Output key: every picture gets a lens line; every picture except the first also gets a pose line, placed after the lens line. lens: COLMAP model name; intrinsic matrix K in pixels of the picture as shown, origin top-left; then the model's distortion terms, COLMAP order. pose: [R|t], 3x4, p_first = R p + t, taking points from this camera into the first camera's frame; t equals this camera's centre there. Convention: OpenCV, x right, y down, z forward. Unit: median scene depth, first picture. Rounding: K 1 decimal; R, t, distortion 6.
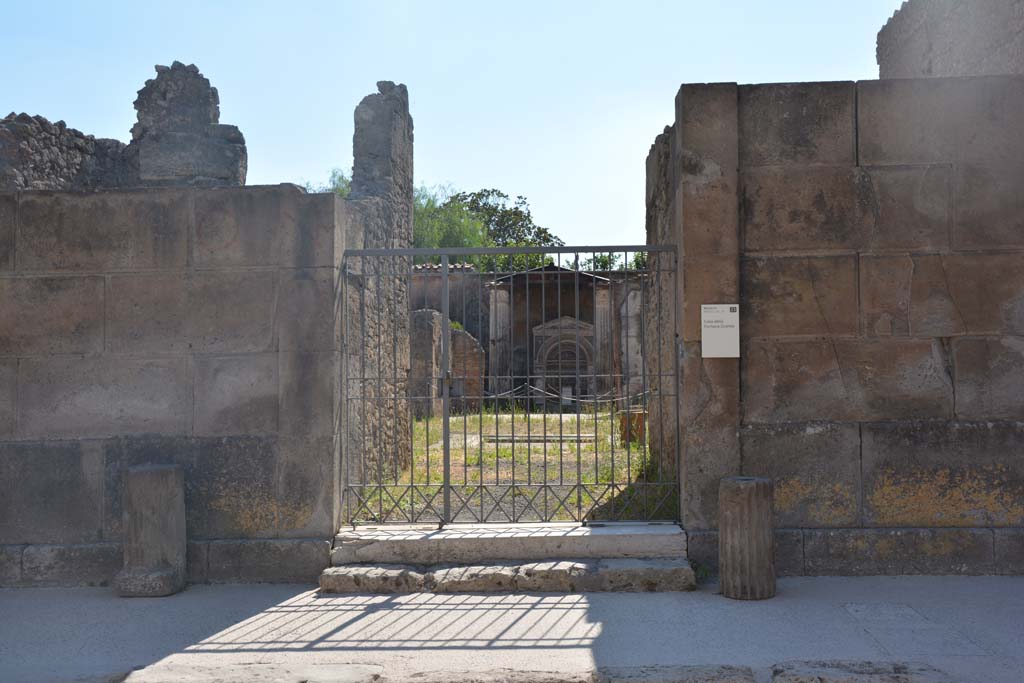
lens RADIAL K [[1099.8, 0, 523.2], [0, 1099.8, 341.6], [0, 0, 1]] dist [0.009822, 0.003772]
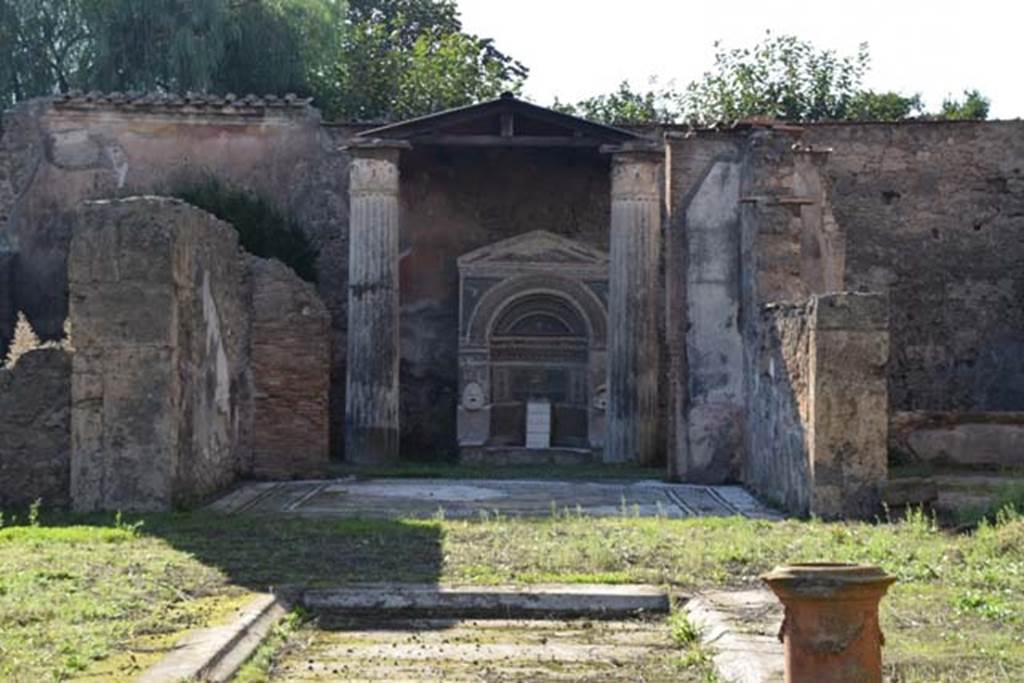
lens RADIAL K [[2046.5, 0, 516.4], [0, 2046.5, 361.0], [0, 0, 1]] dist [0.440038, 0.209511]
pose [[0.999167, 0.013374, 0.038550, 0.001804], [-0.014778, 0.999229, 0.036370, -0.002030], [-0.038034, -0.036910, 0.998595, 0.256381]]
